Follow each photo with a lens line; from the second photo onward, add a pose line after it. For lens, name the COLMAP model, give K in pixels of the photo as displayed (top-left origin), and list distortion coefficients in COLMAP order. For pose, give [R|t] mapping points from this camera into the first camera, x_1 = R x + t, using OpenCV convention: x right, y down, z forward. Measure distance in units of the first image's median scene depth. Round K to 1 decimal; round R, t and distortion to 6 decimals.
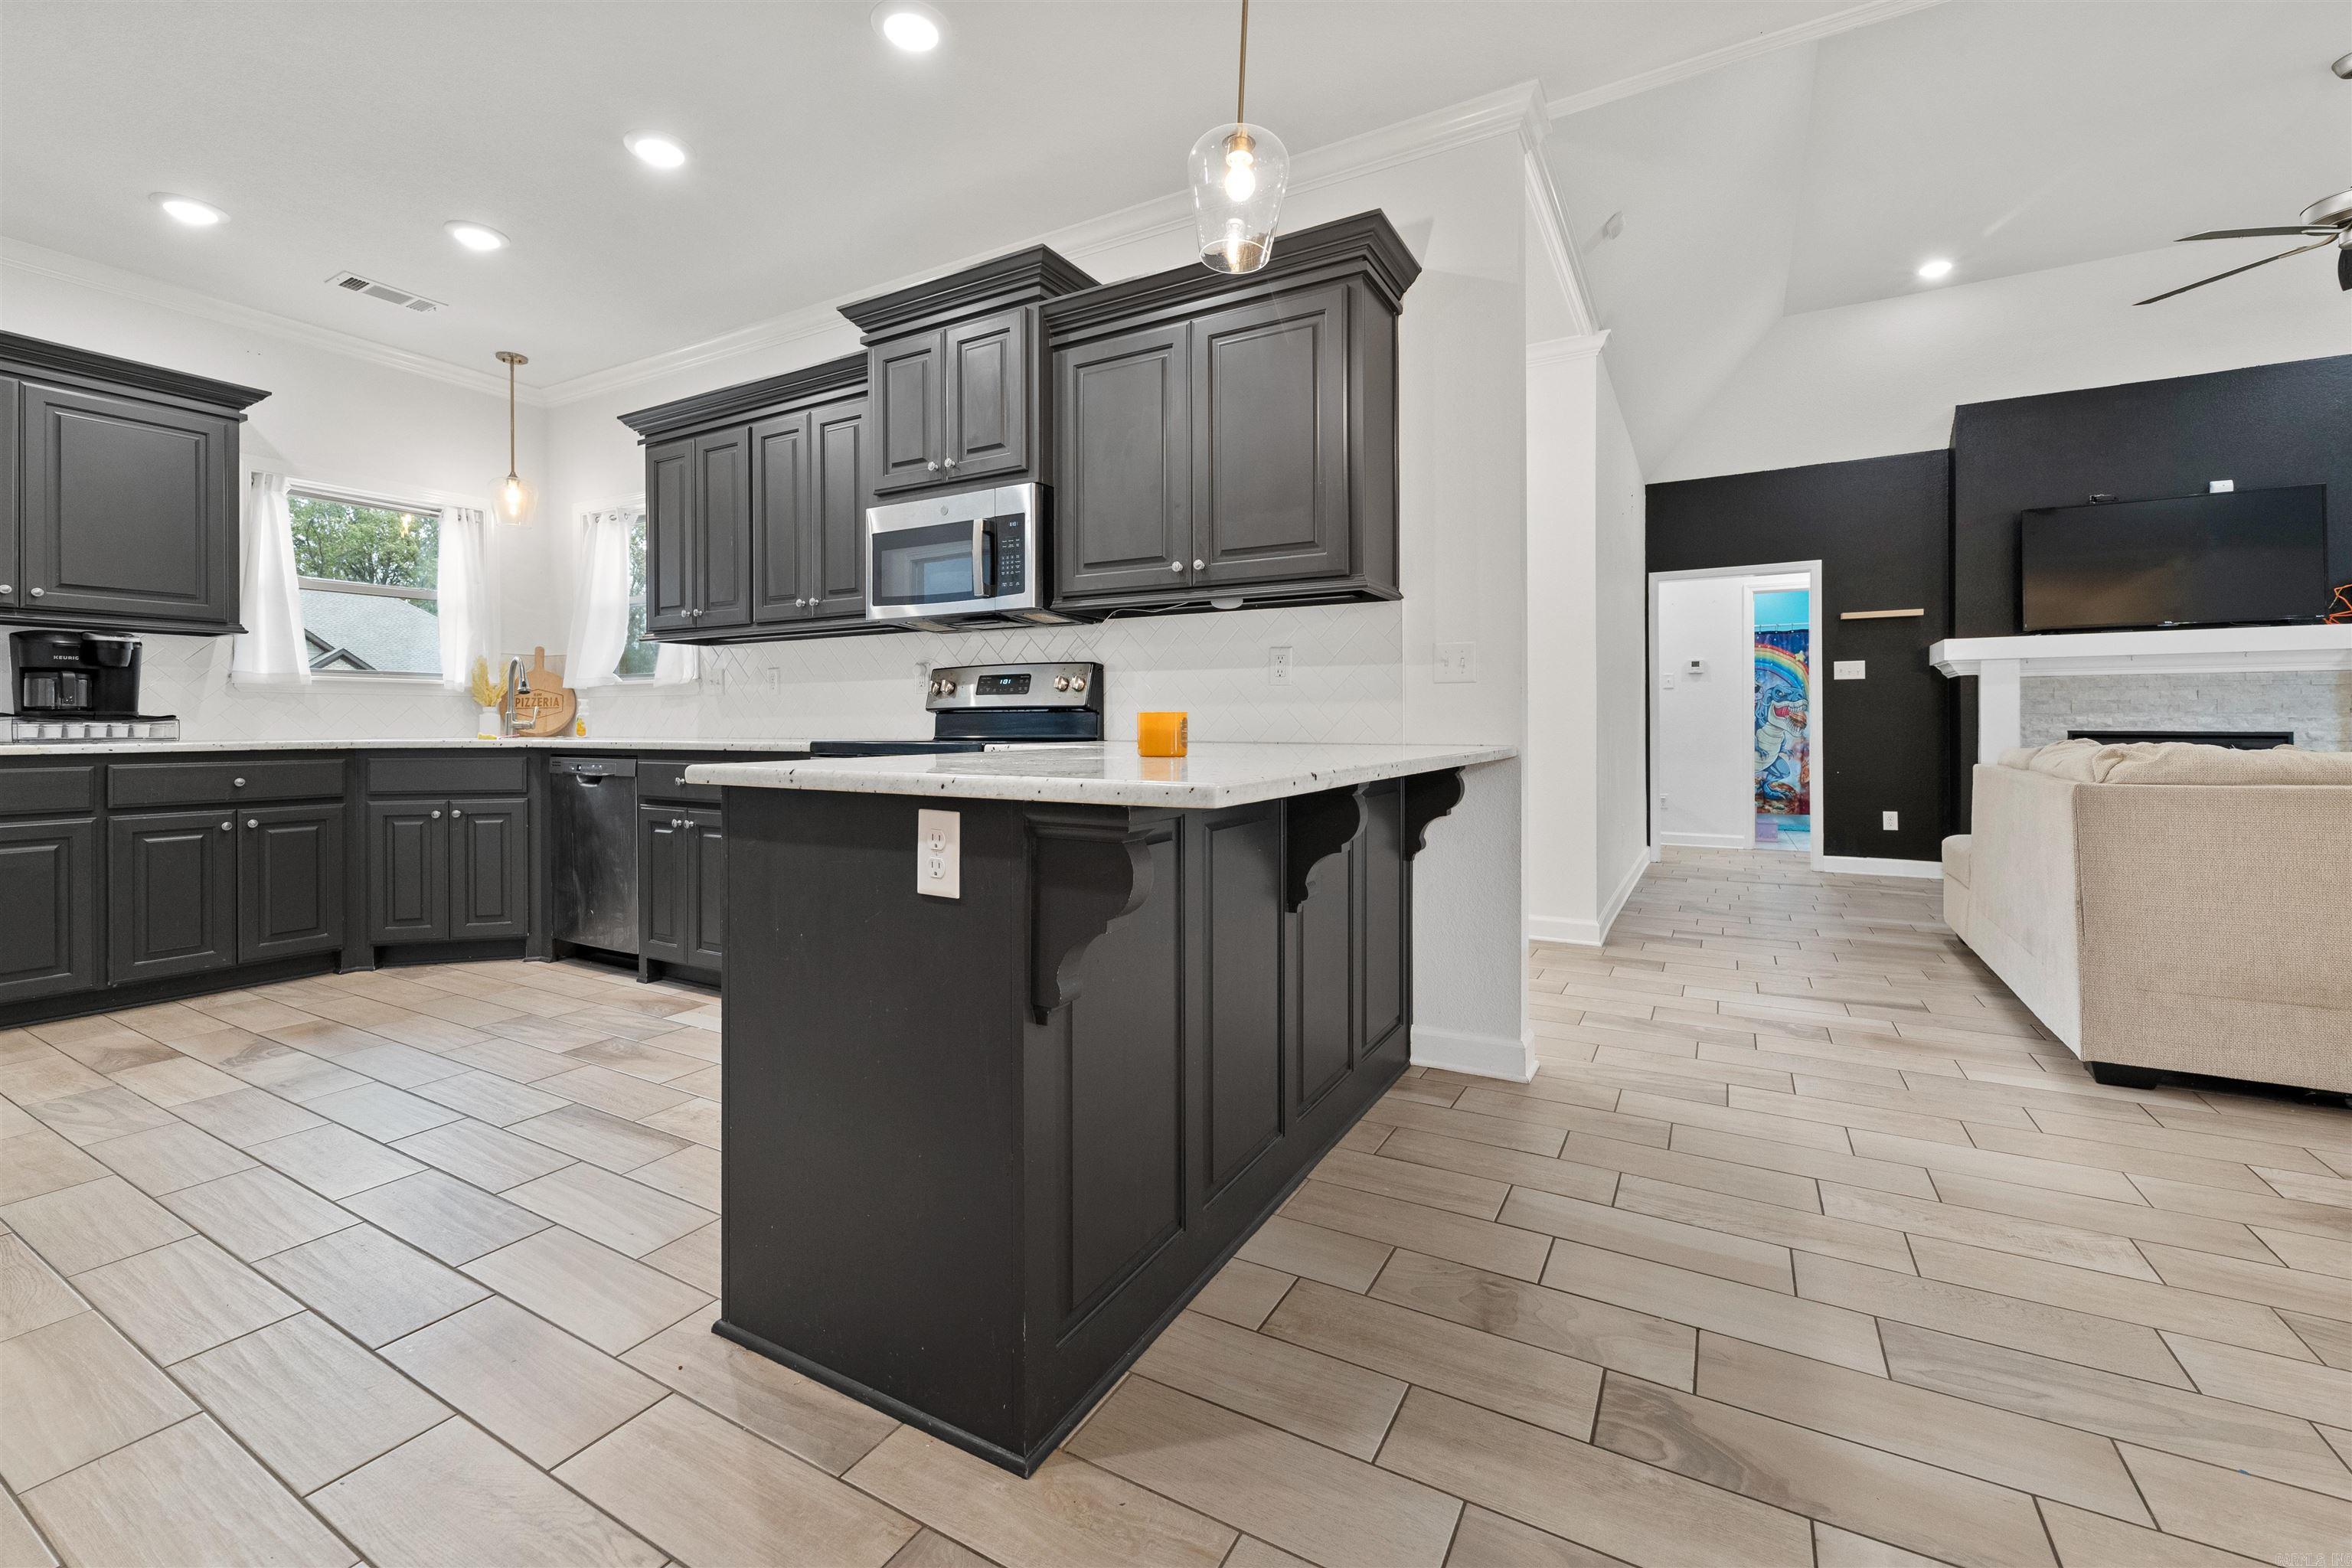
lens RADIAL K [[966.4, 0, 1172.6], [0, 966.4, 726.1], [0, 0, 1]] dist [0.012572, -0.006948]
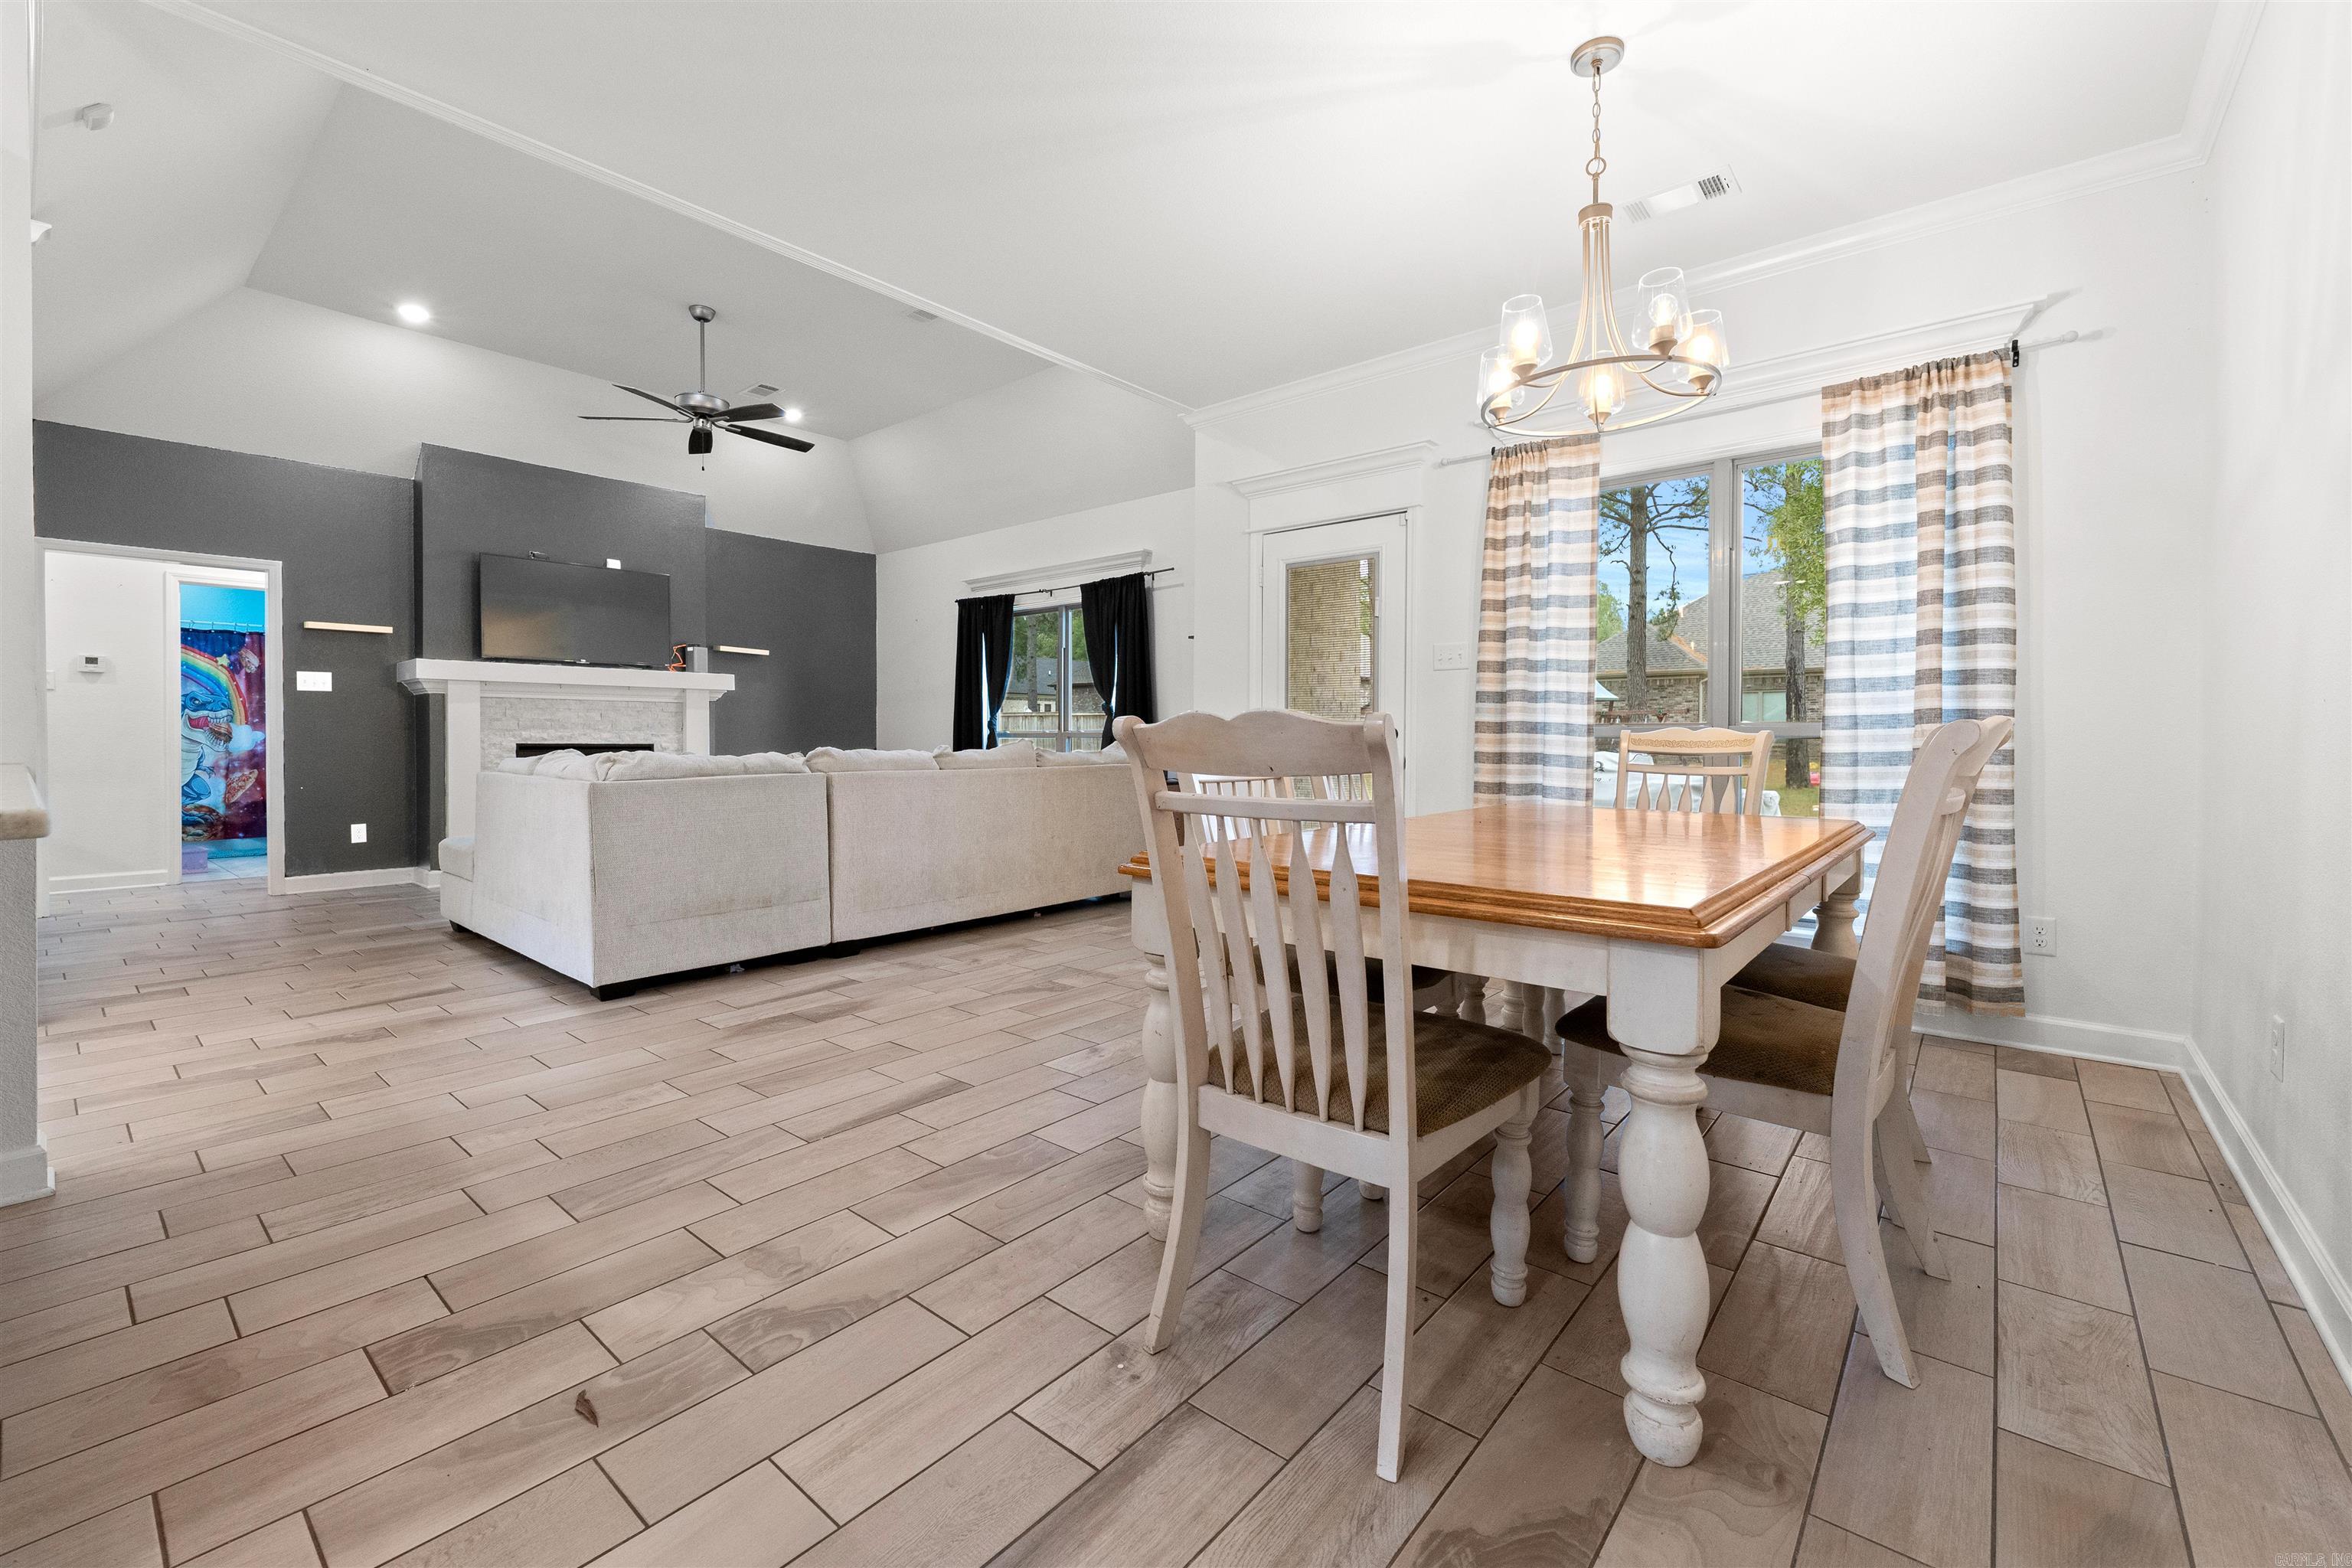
lens RADIAL K [[968.8, 0, 1167.2], [0, 968.8, 746.7], [0, 0, 1]] dist [0.007912, -0.003714]
pose [[0.183006, -0.004590, 0.983101, -0.169184], [-0.001947, 0.999985, 0.005032, 0.001376], [-0.983110, -0.002835, 0.182994, -0.018622]]
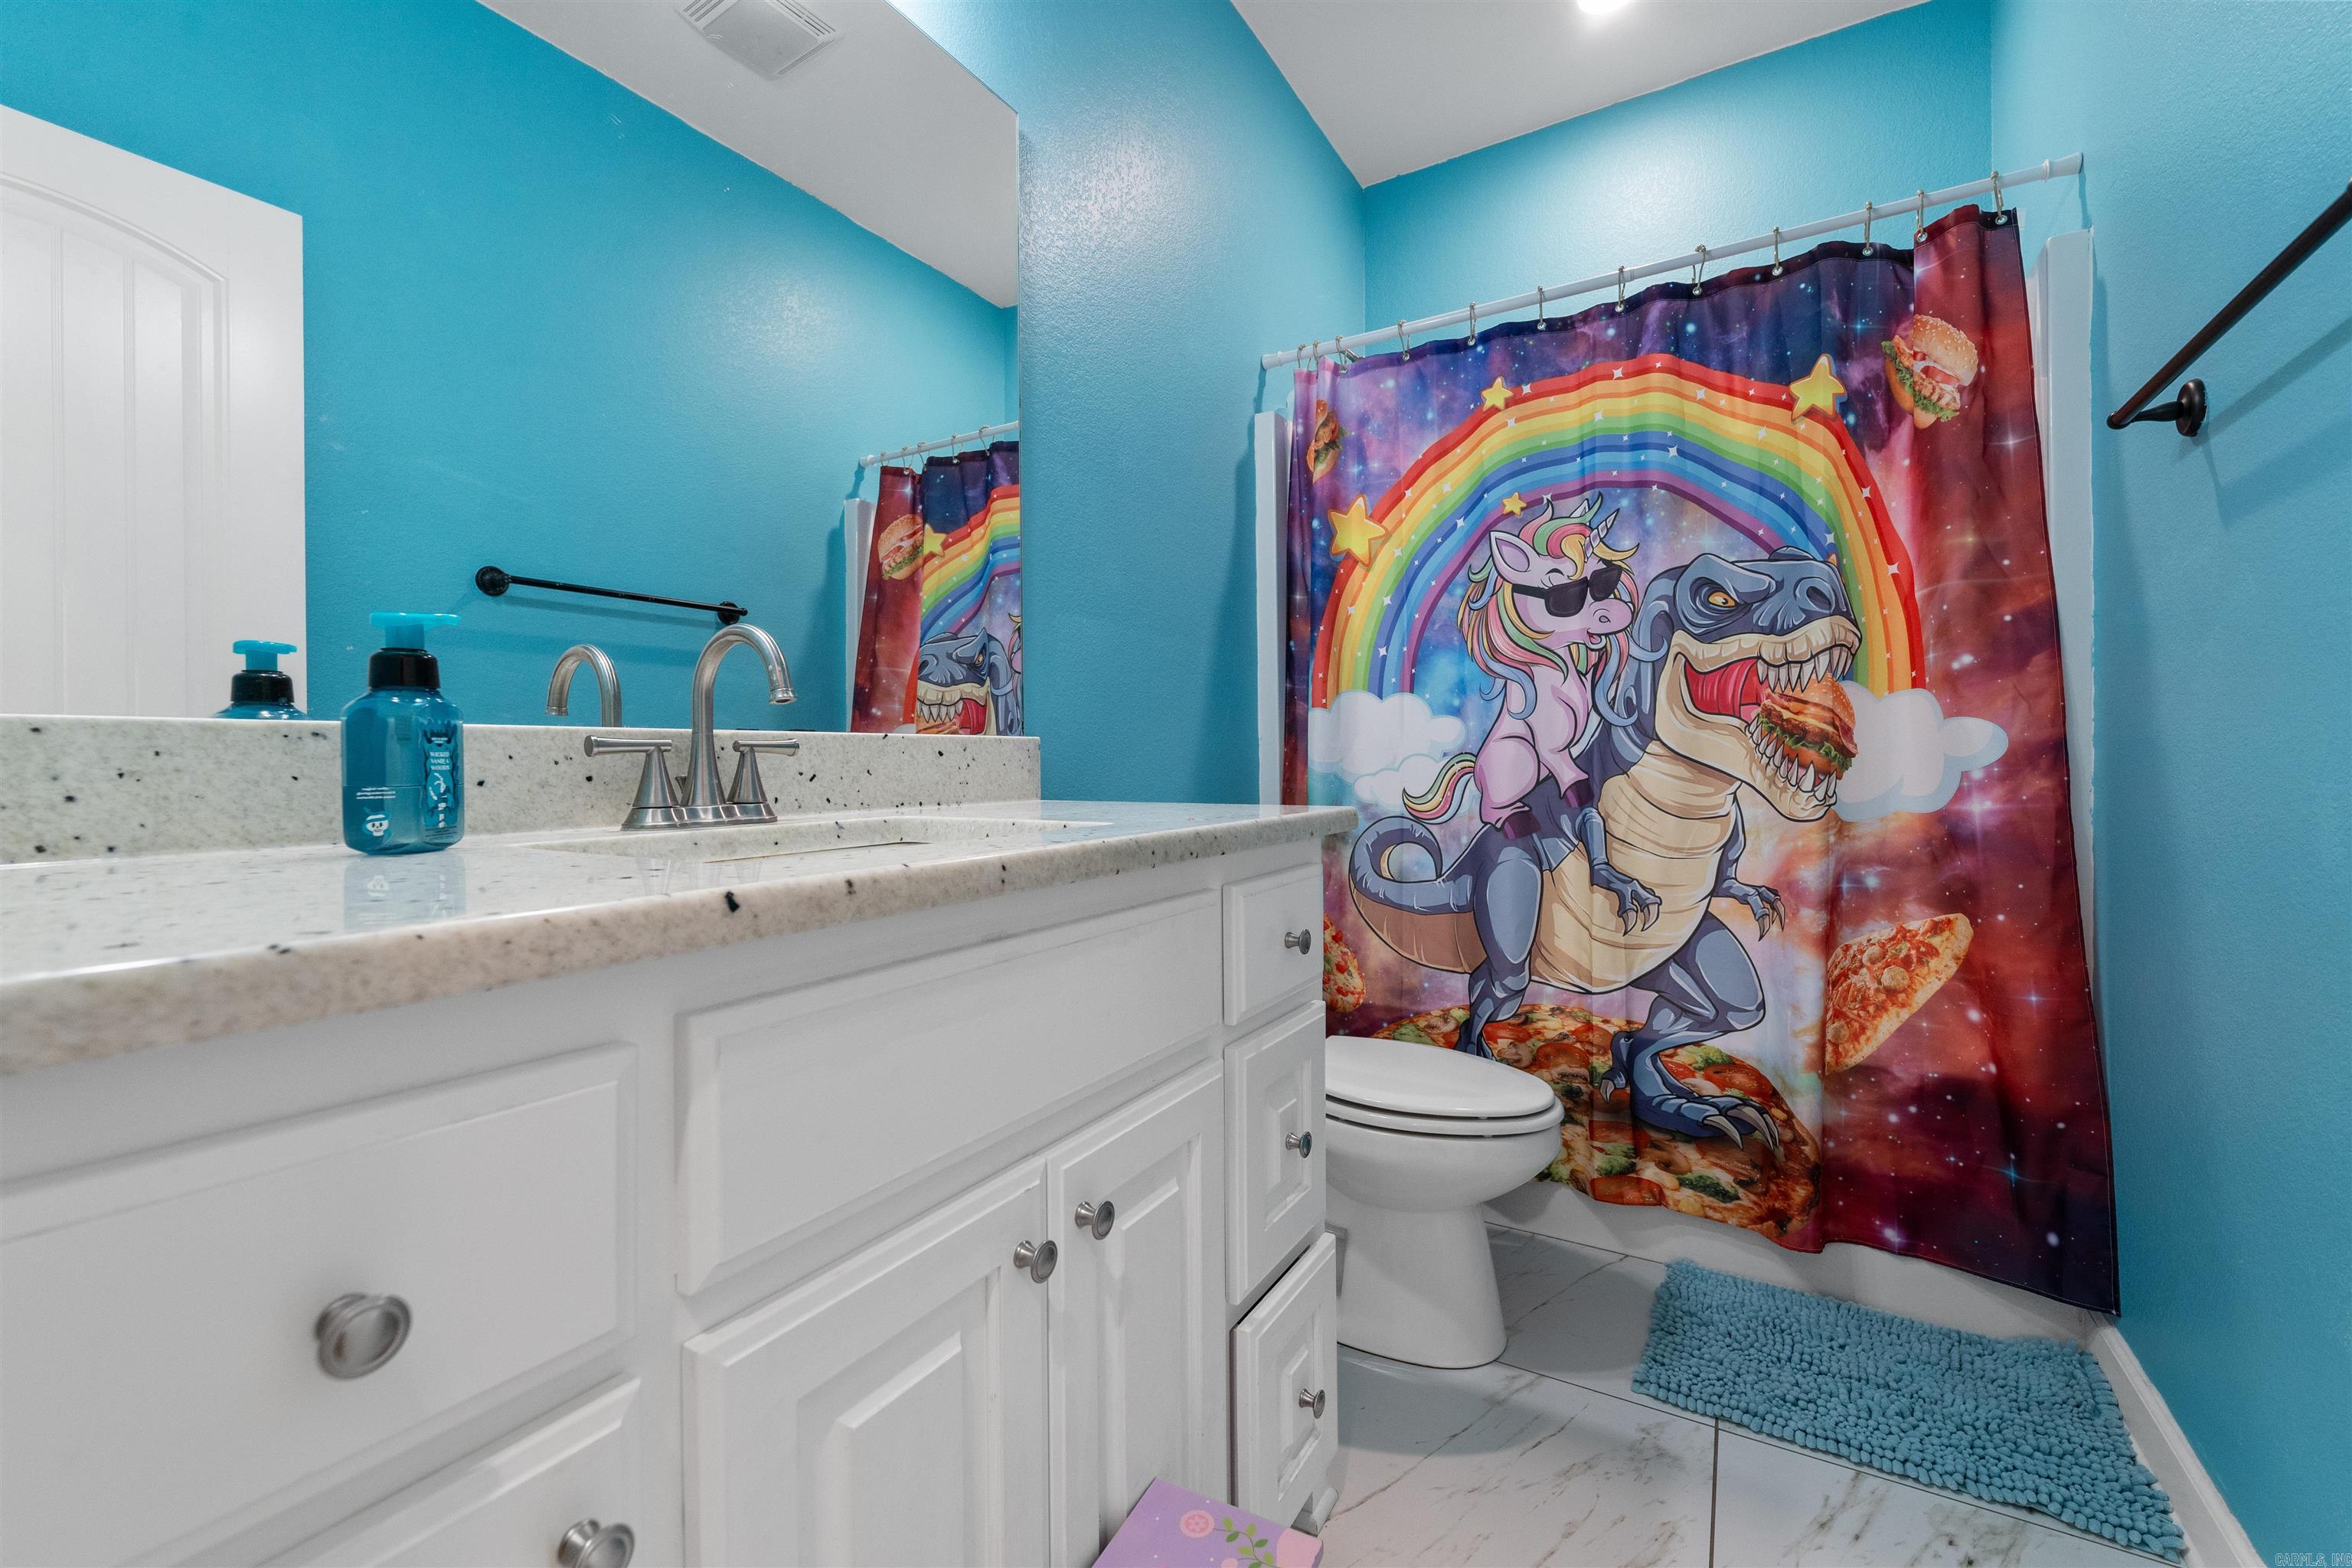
lens RADIAL K [[970.5, 0, 1177.3], [0, 970.5, 763.2], [0, 0, 1]] dist [0.008319, 0.000054]
pose [[0.999729, -0.002325, -0.023180, 1.325000], [0.002327, 0.999997, 0.000042, 0.000190], [0.023180, -0.000096, 0.999731, 2.032416]]
